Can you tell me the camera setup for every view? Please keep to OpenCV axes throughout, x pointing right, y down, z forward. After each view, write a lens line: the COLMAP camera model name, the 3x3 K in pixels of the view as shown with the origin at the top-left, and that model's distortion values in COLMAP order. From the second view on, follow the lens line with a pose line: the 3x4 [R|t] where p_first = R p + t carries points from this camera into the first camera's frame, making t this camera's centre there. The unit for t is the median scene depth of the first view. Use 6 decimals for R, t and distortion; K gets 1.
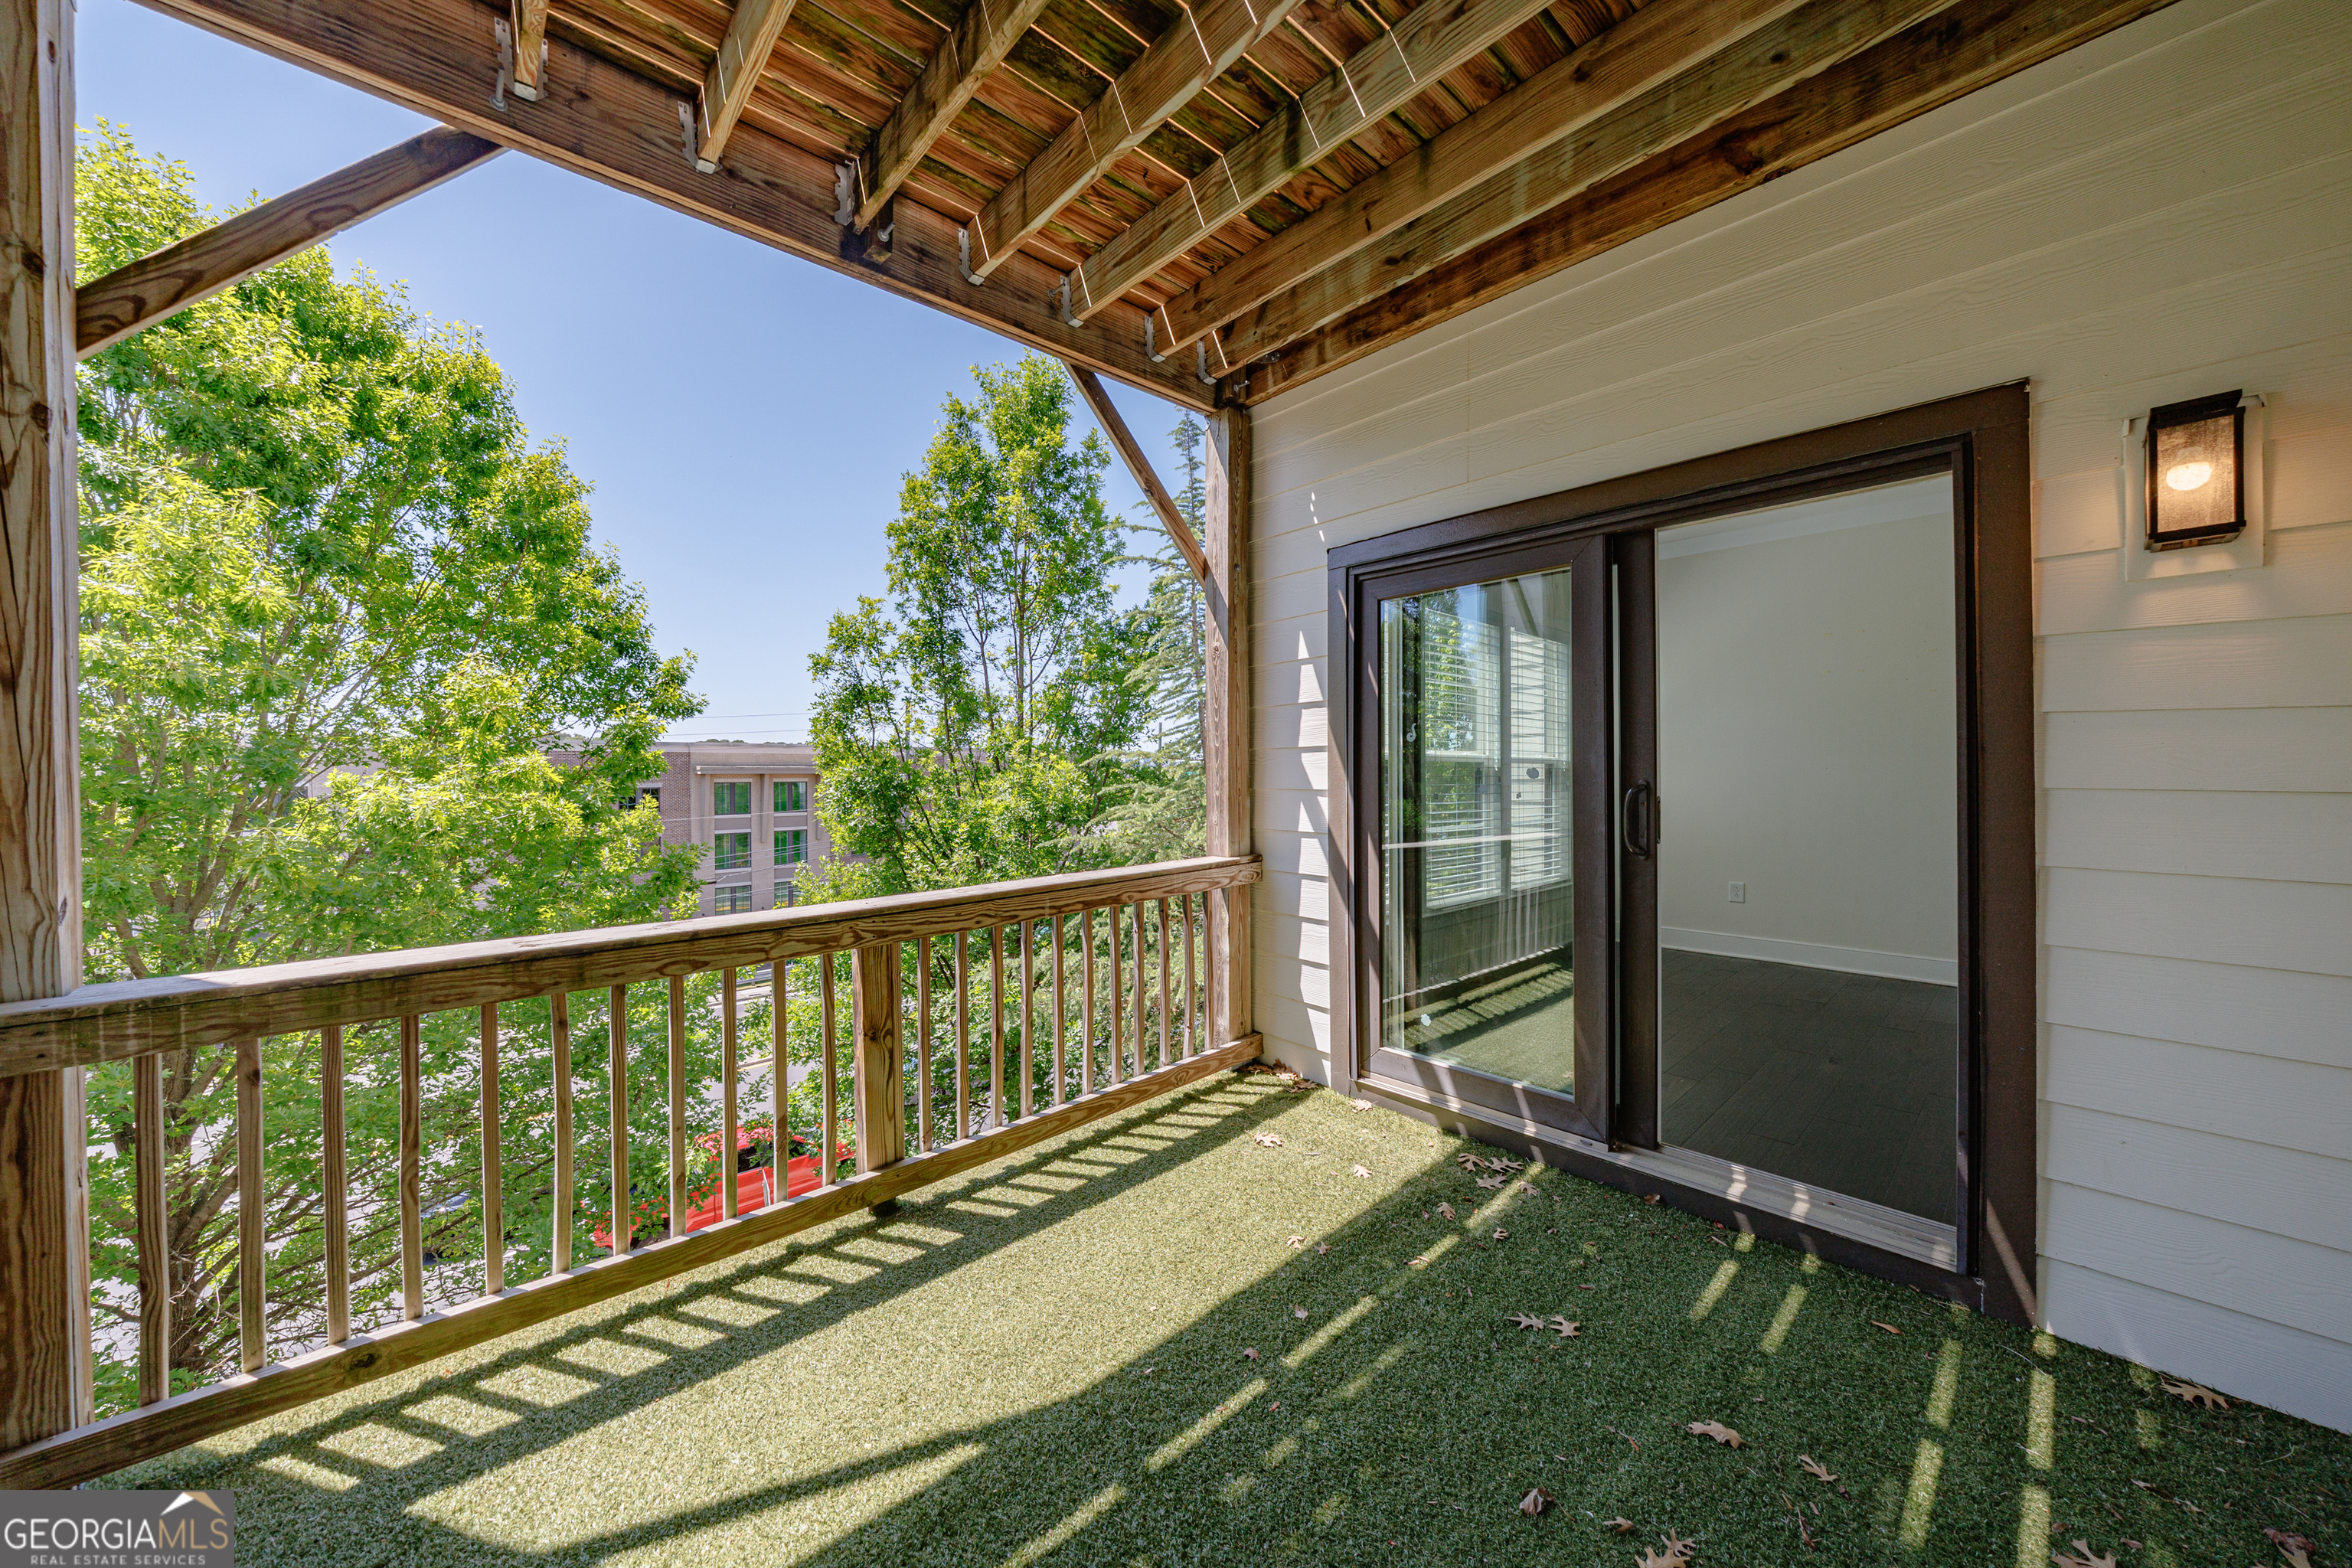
lens RADIAL K [[842.8, 0, 1168.2], [0, 842.8, 775.5], [0, 0, 1]] dist [0.017602, -0.007424]
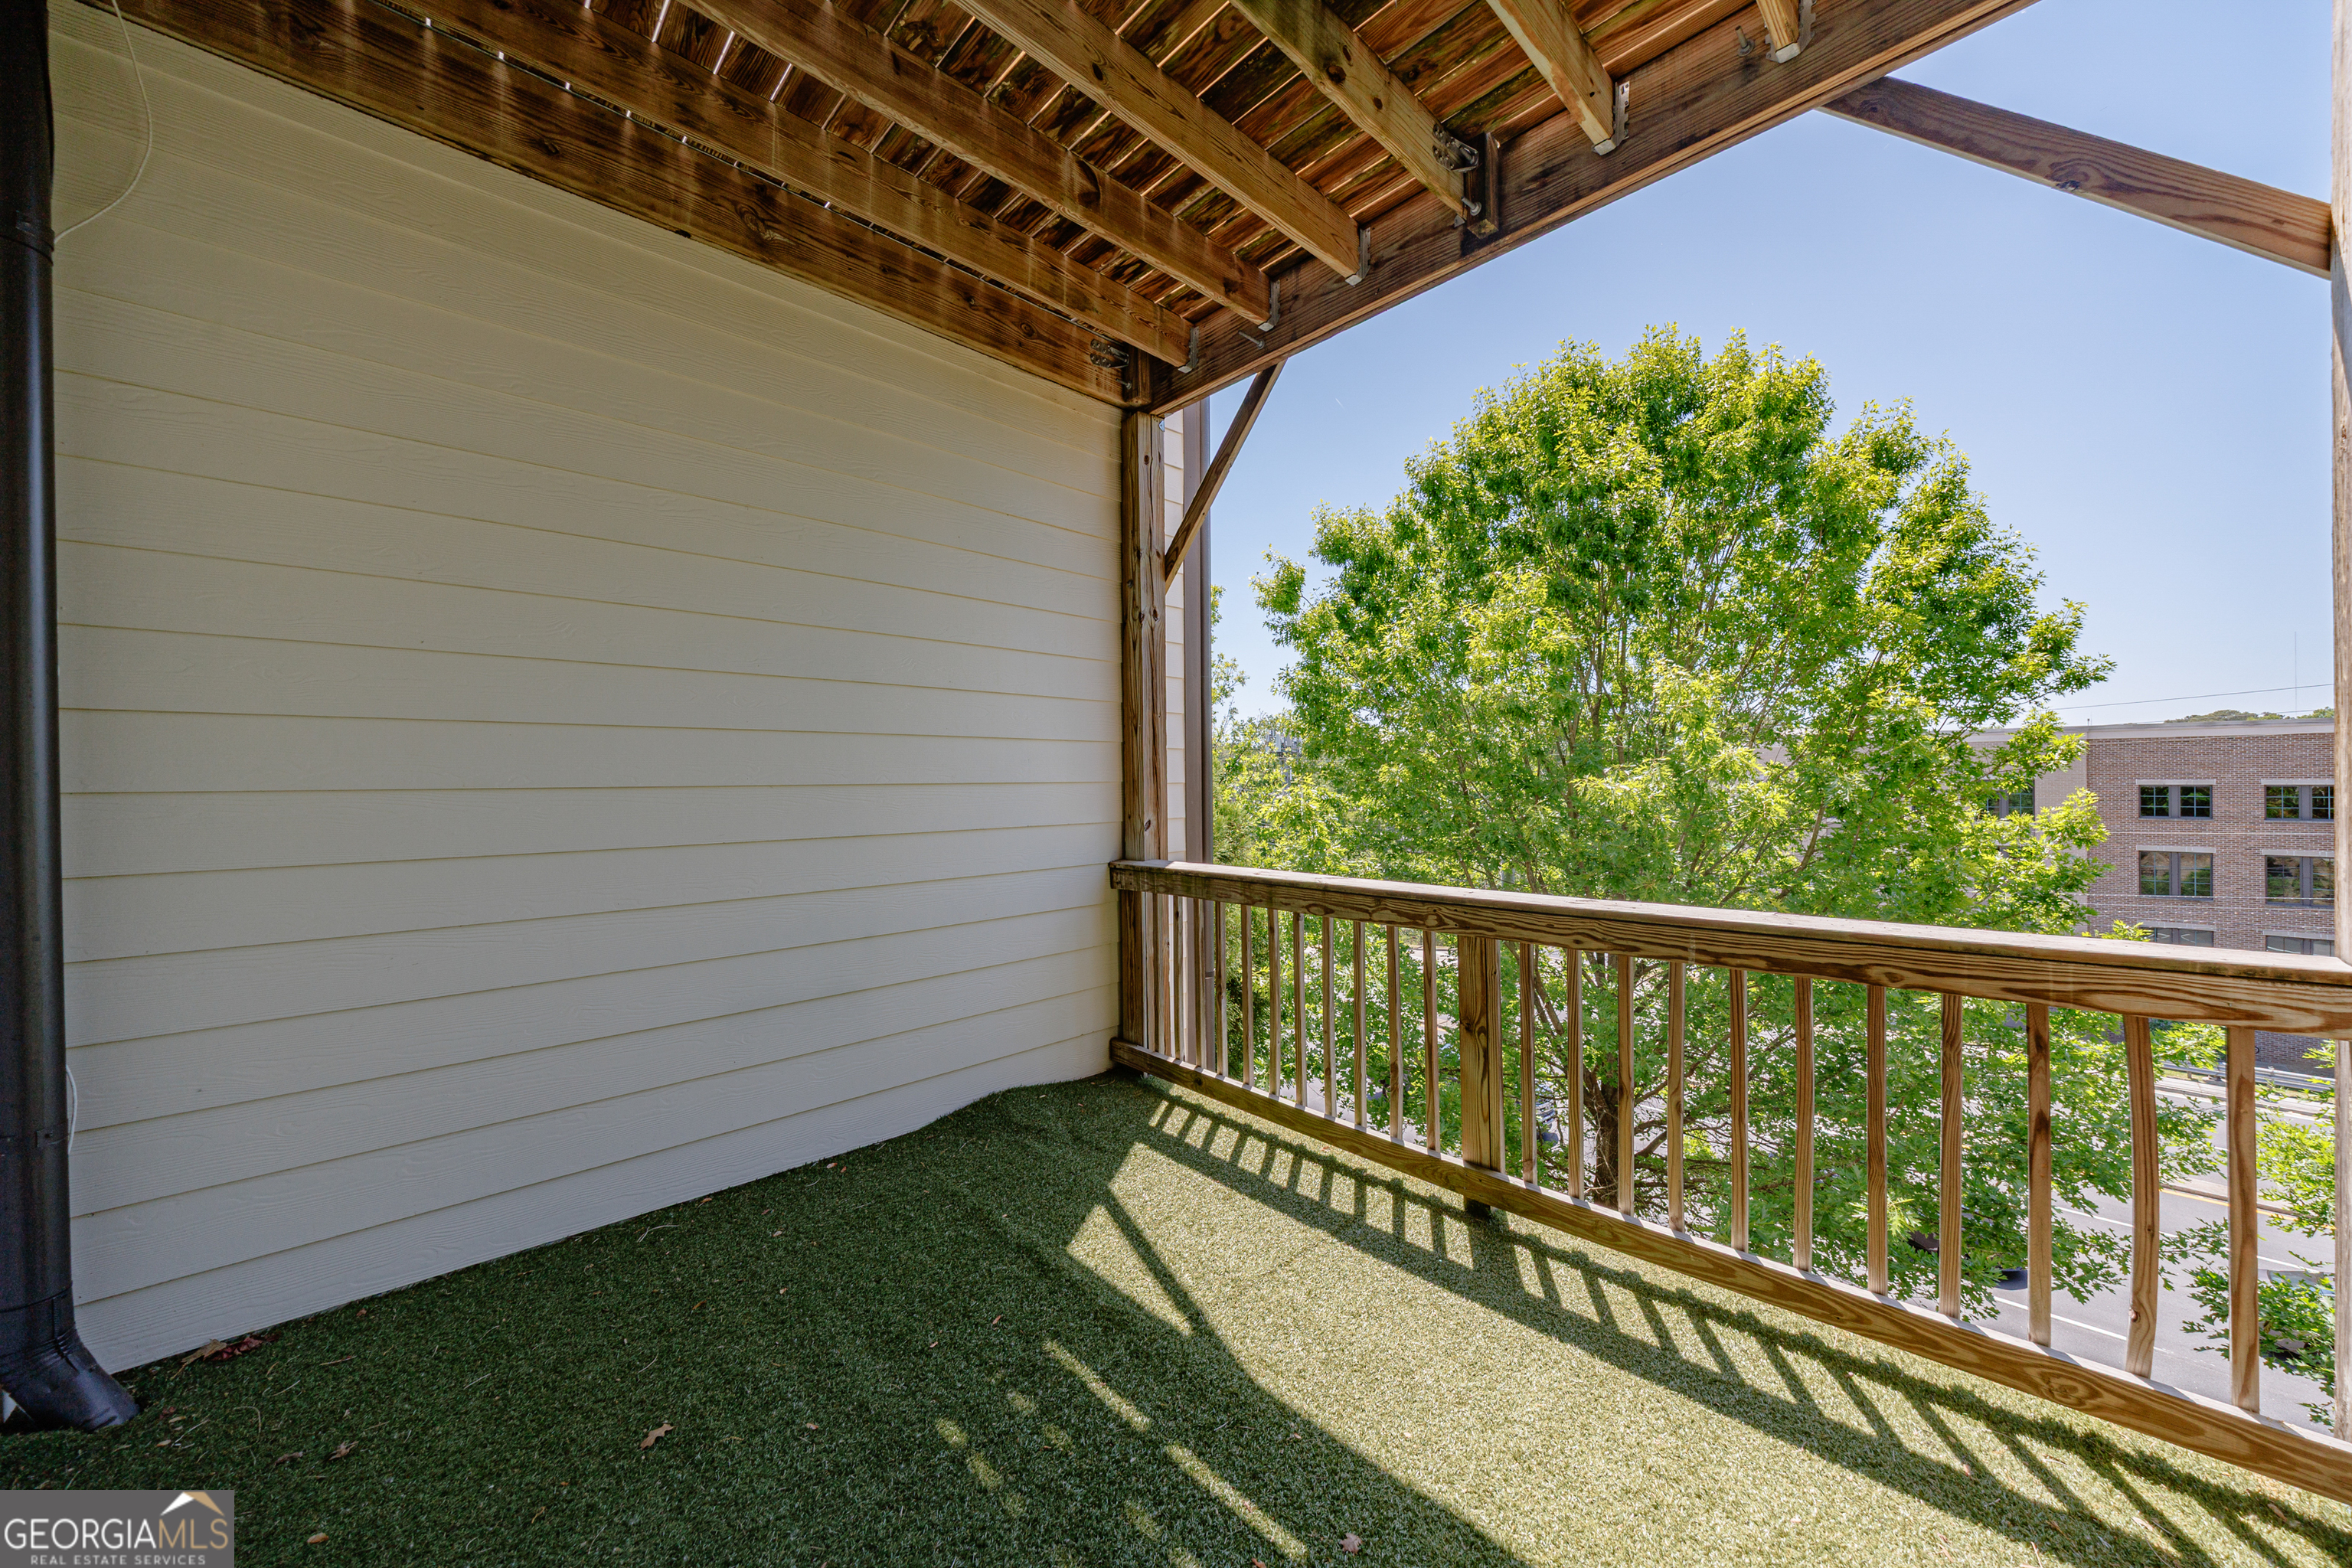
lens RADIAL K [[842.8, 0, 1168.2], [0, 842.8, 775.5], [0, 0, 1]] dist [0.017602, -0.007424]
pose [[0.031097, 0.004271, -0.999507, 0.635335], [0.001830, 0.999989, 0.004329, 0.009327], [0.999515, -0.001964, 0.031089, 0.626782]]
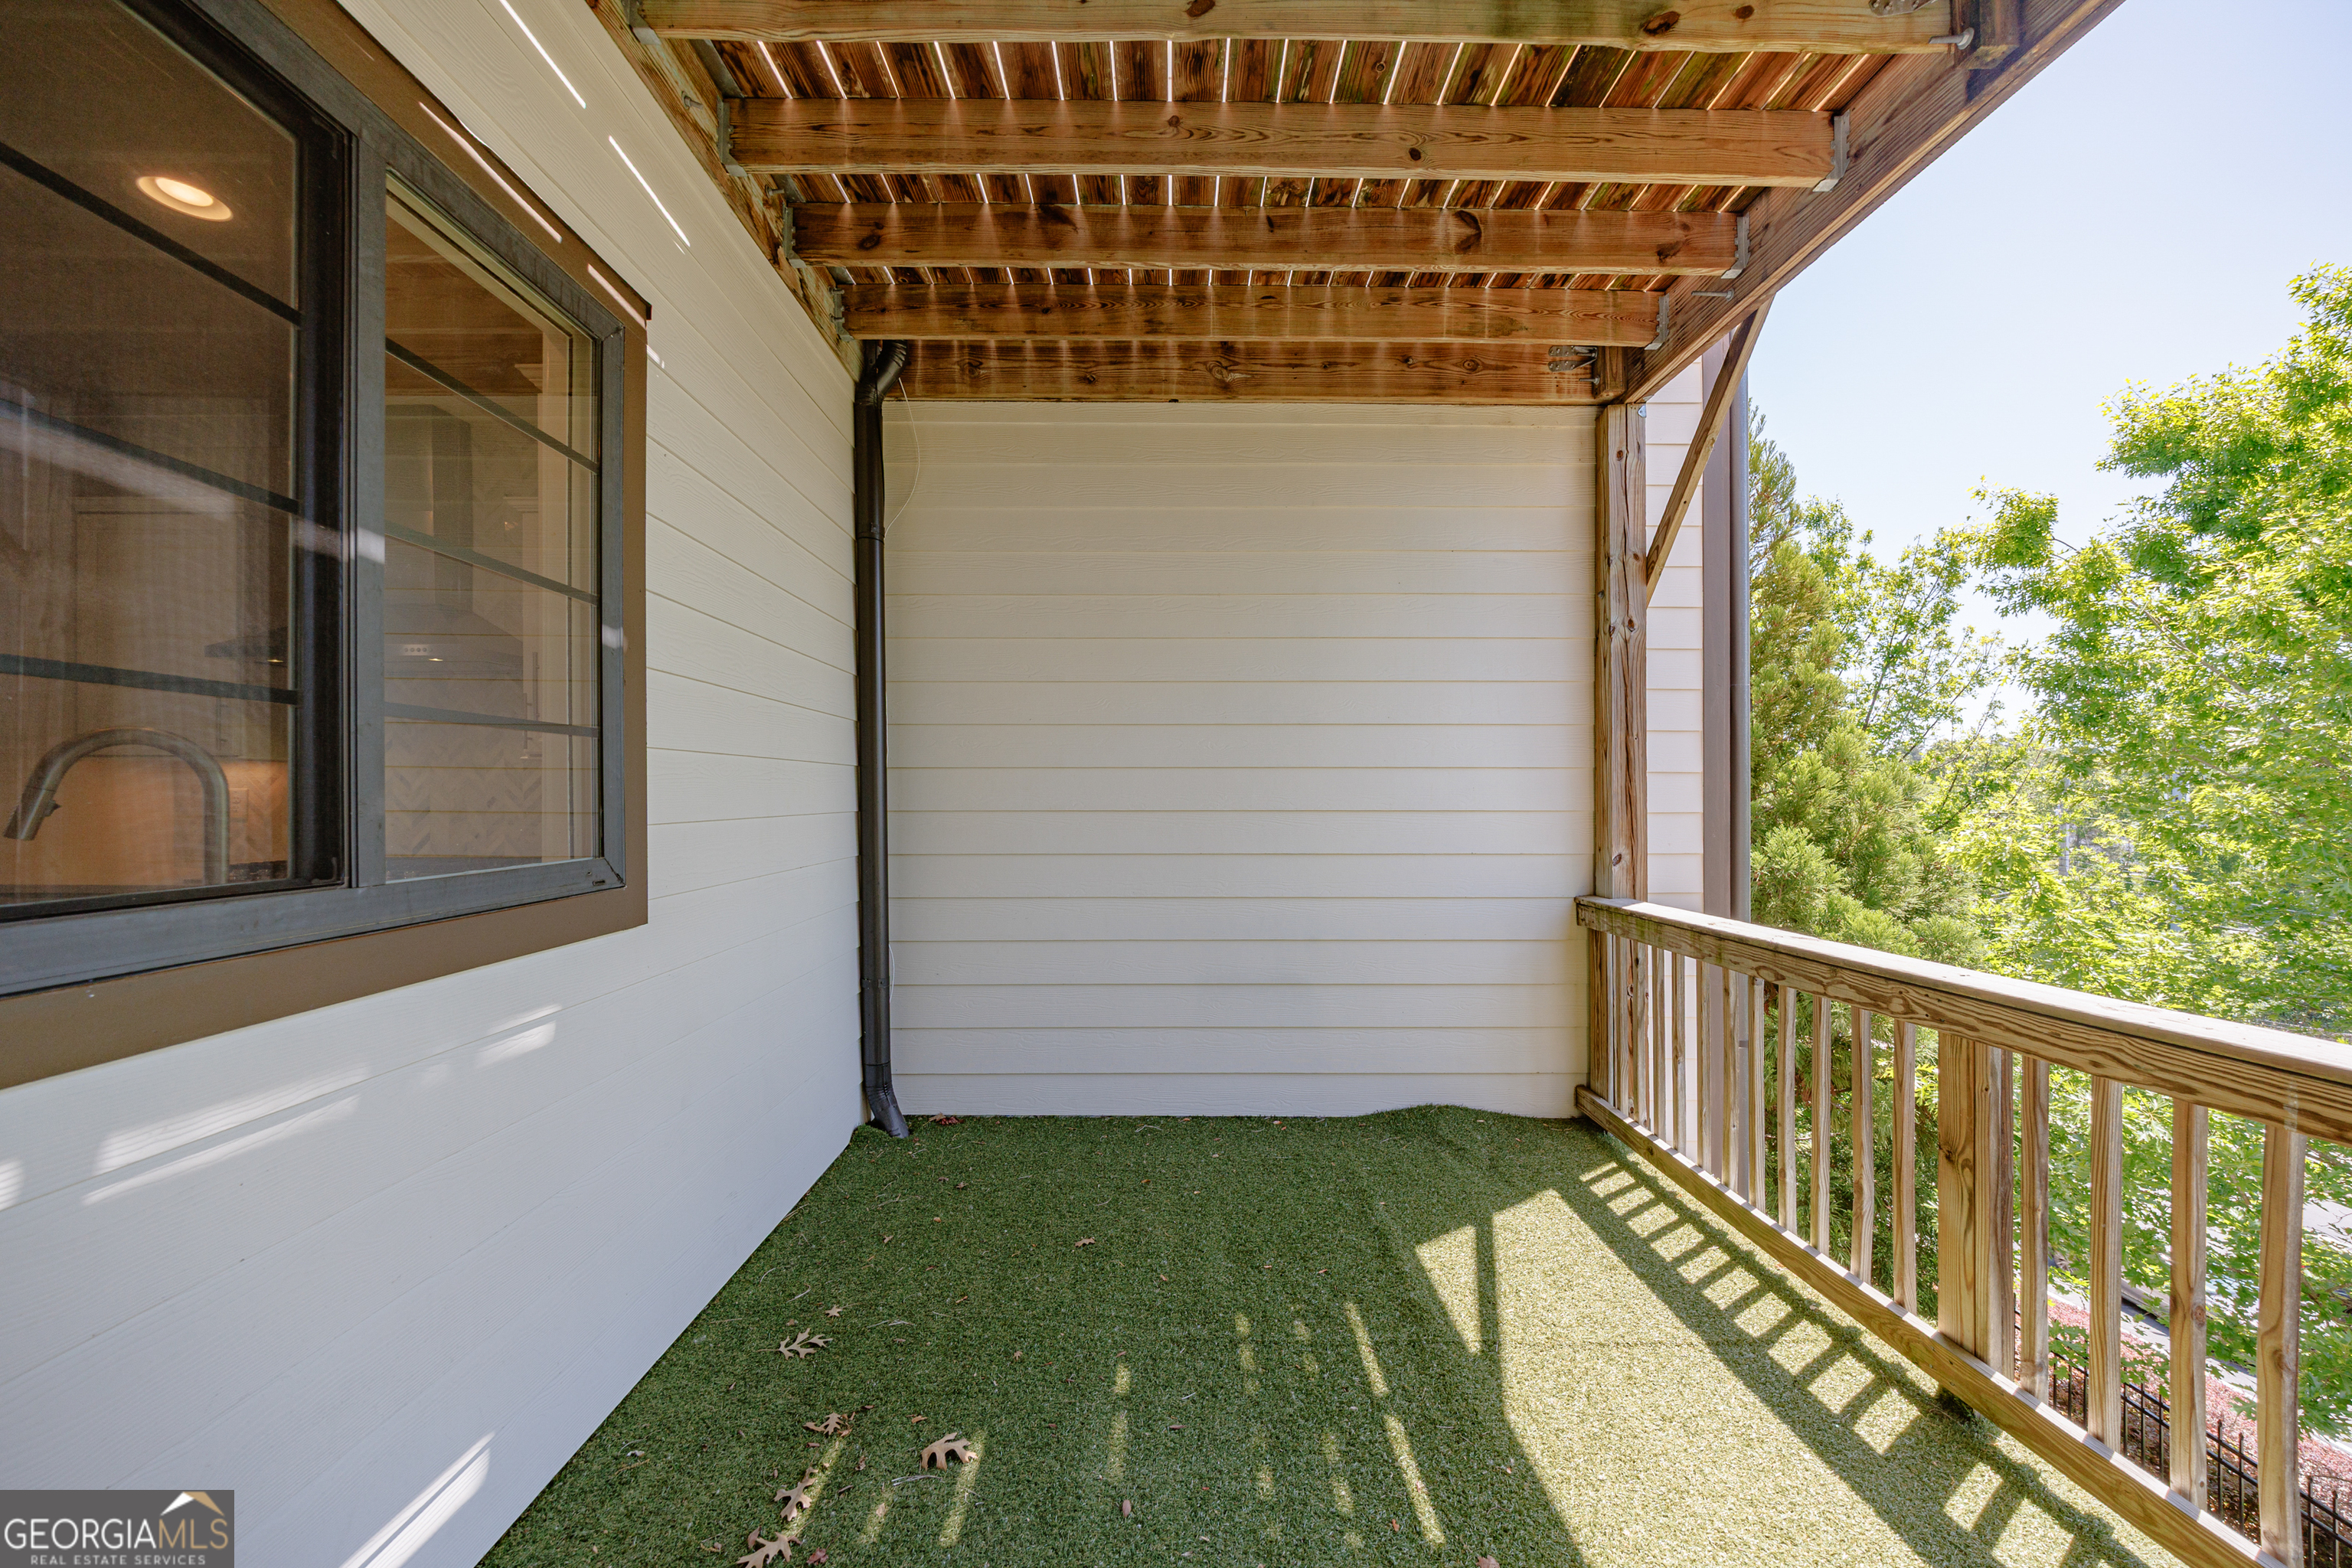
lens RADIAL K [[863.3, 0, 1163.9], [0, 863.3, 801.4], [0, 0, 1]] dist [0.000741, 0.000190]
pose [[-0.658271, 0.011515, -0.752693, 0.664000], [0.001151, 0.999897, 0.014290, -0.009602], [0.752780, 0.008540, -0.658217, 0.989254]]
